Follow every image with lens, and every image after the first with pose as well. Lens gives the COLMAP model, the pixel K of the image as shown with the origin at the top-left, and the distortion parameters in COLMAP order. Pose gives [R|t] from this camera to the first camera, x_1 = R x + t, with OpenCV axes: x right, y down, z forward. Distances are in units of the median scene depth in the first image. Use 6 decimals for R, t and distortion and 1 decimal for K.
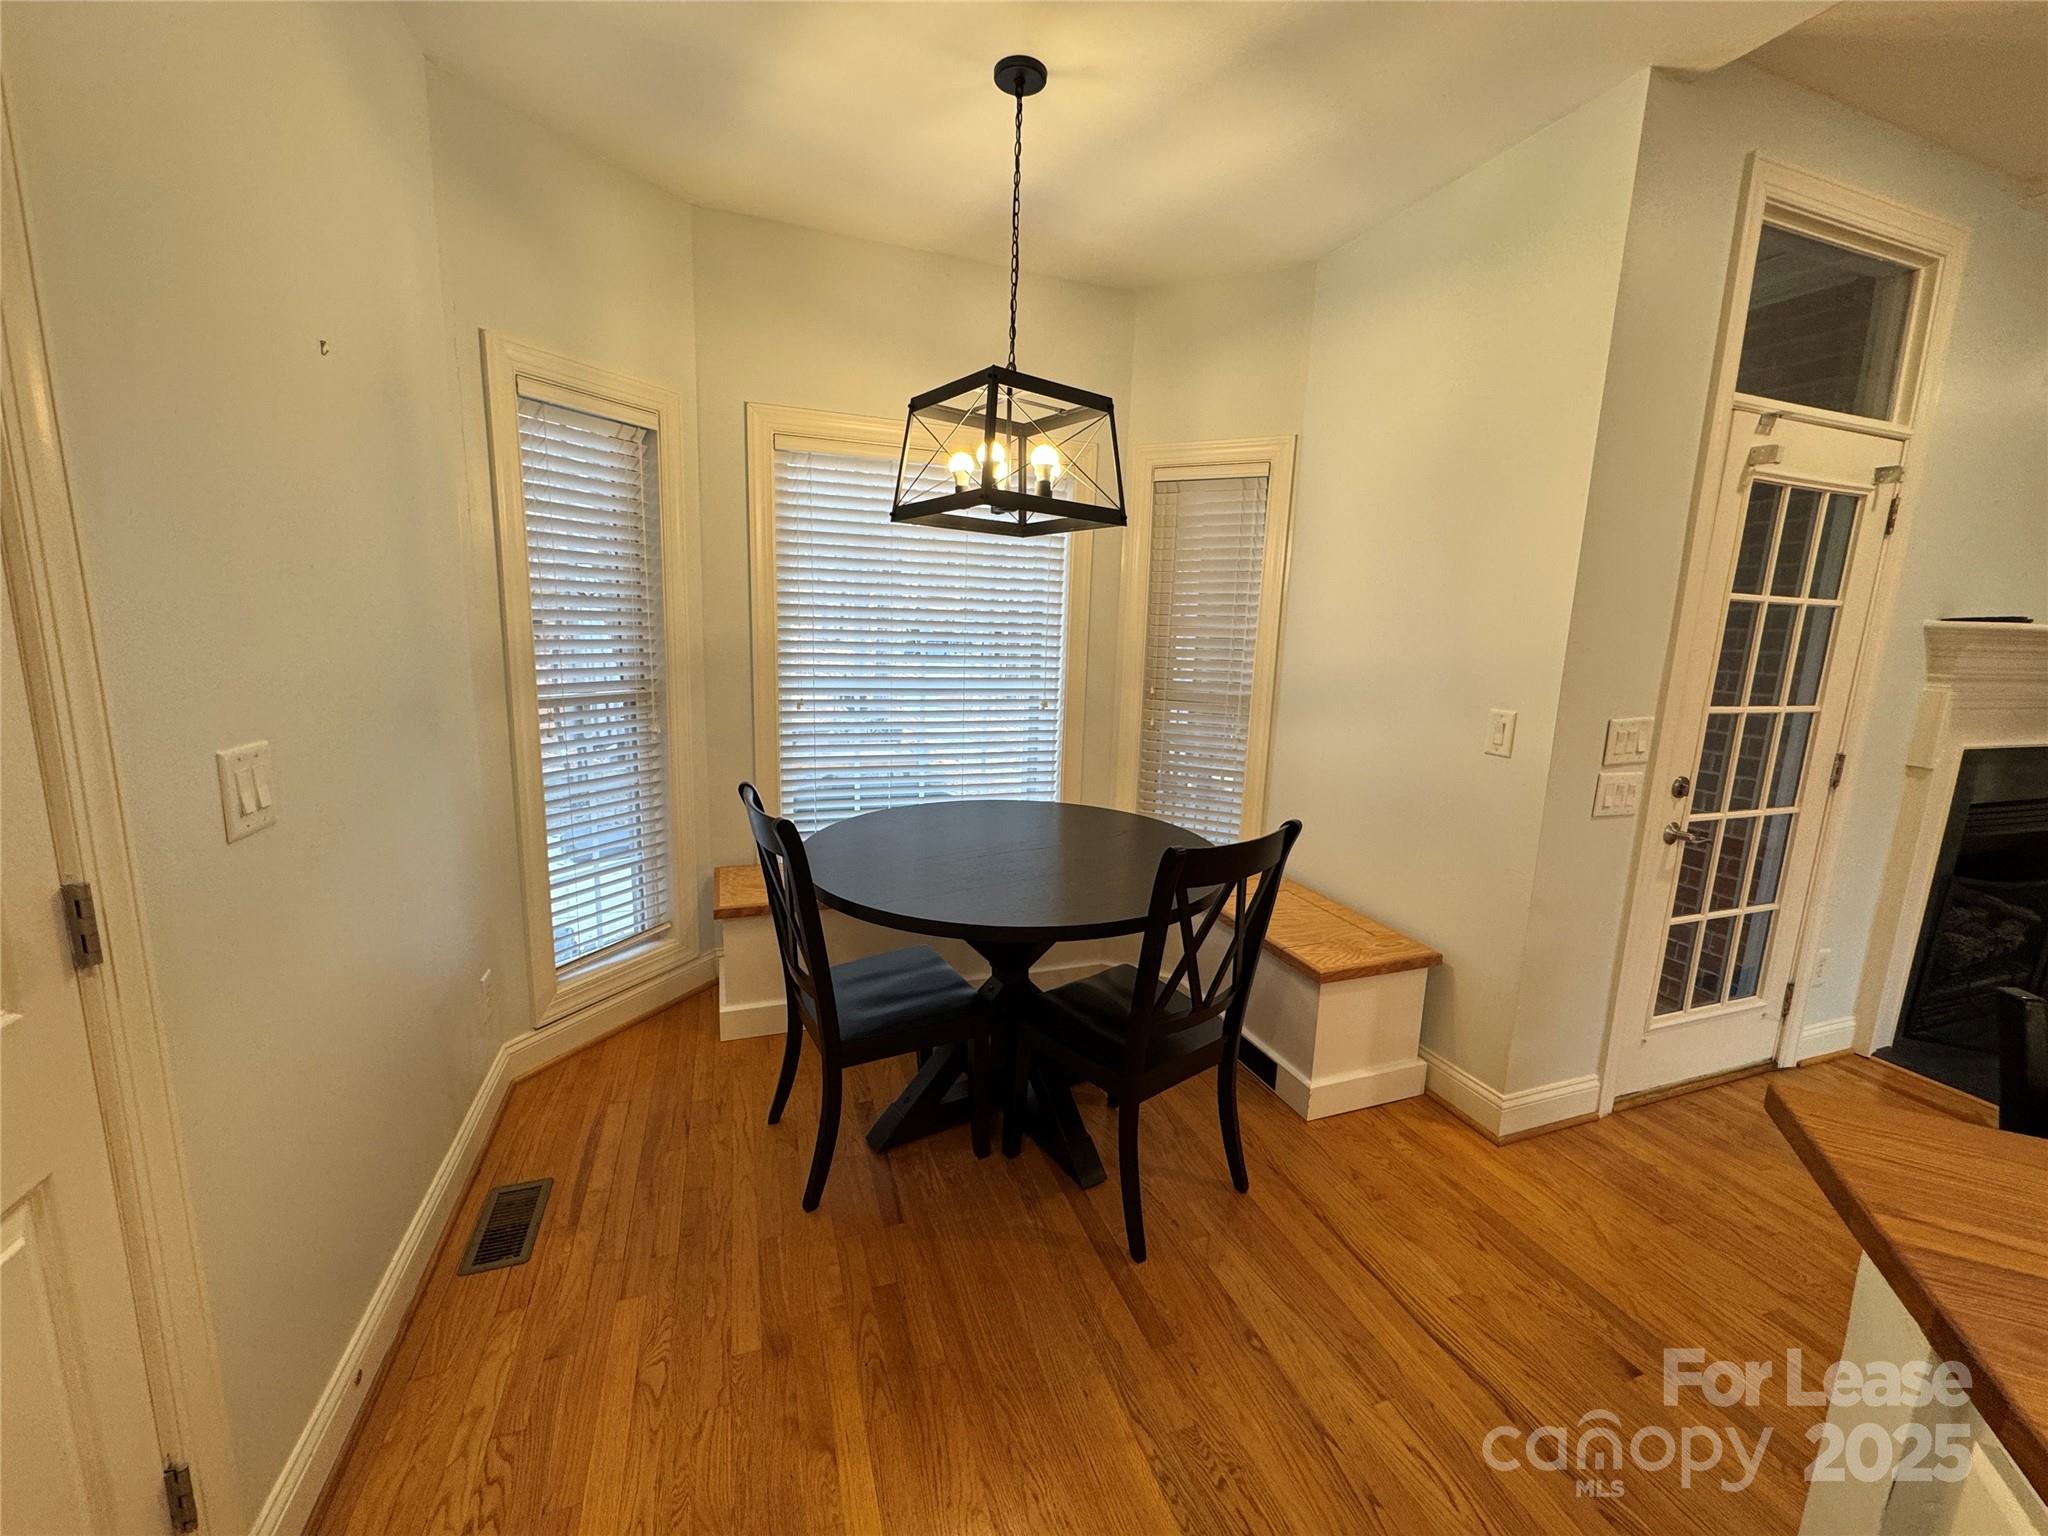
lens RADIAL K [[816.8, 0, 1013.8], [0, 816.8, 767.7], [0, 0, 1]] dist [-0.000217, -0.000679]
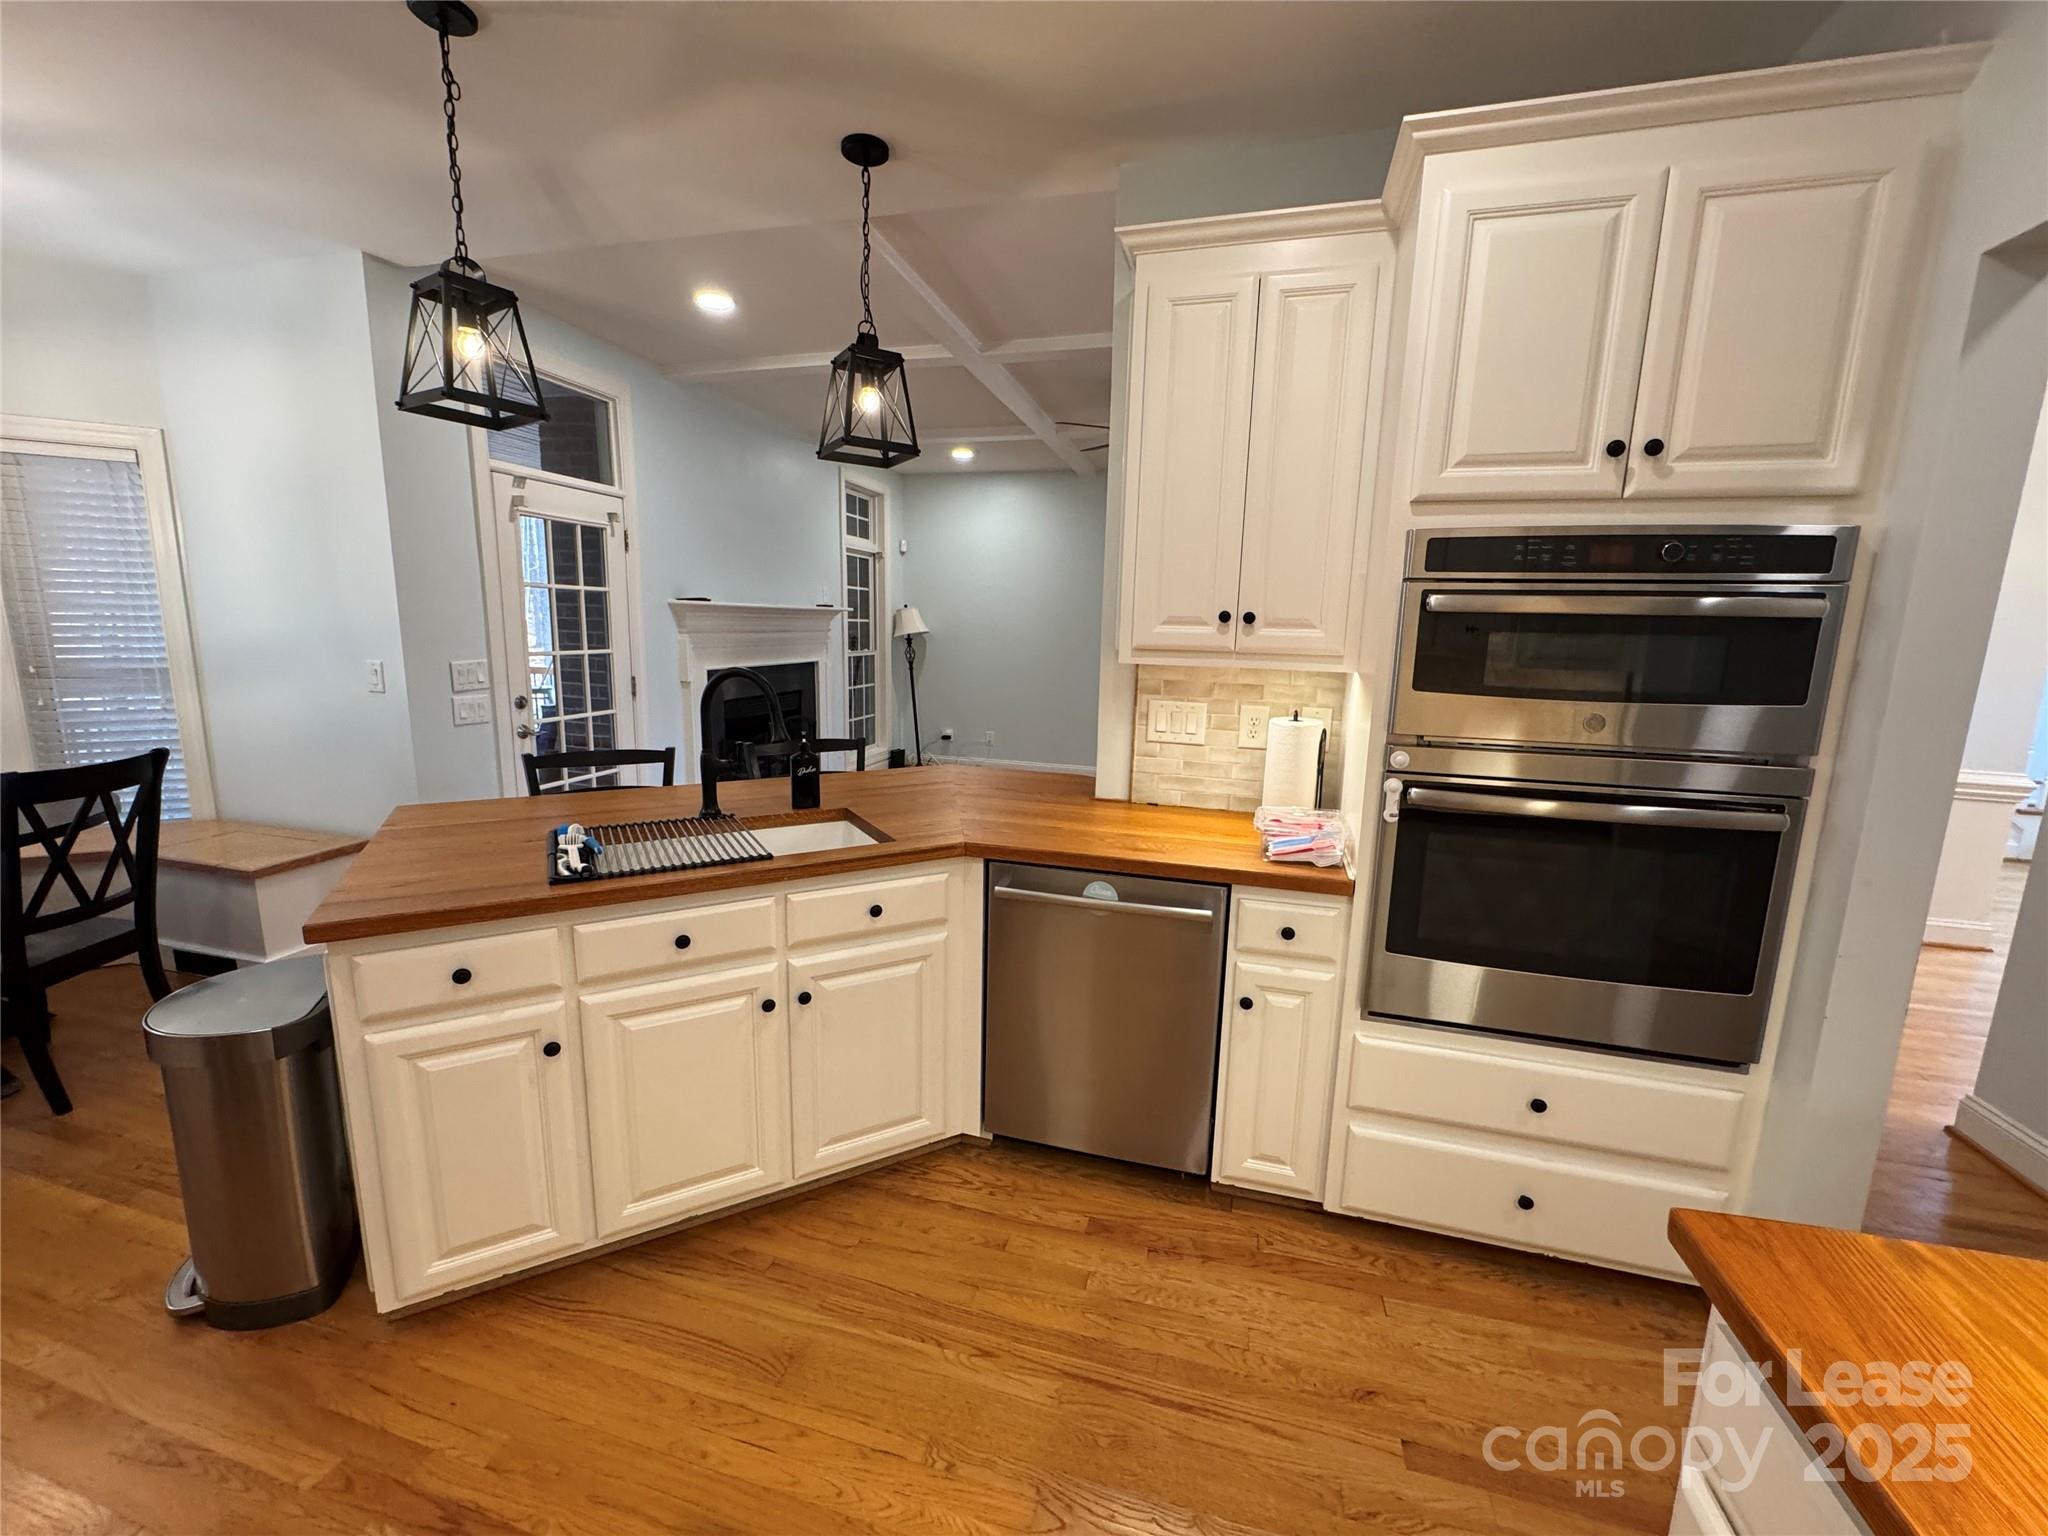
lens RADIAL K [[816.8, 0, 1027.3], [0, 816.8, 763.8], [0, 0, 1]] dist [-0.000217, -0.000679]
pose [[0.564154, -0.157329, 0.810542, 0.049107], [0.141980, 0.985540, 0.092476, 0.132177], [-0.813371, 0.062910, 0.578334, -0.719868]]
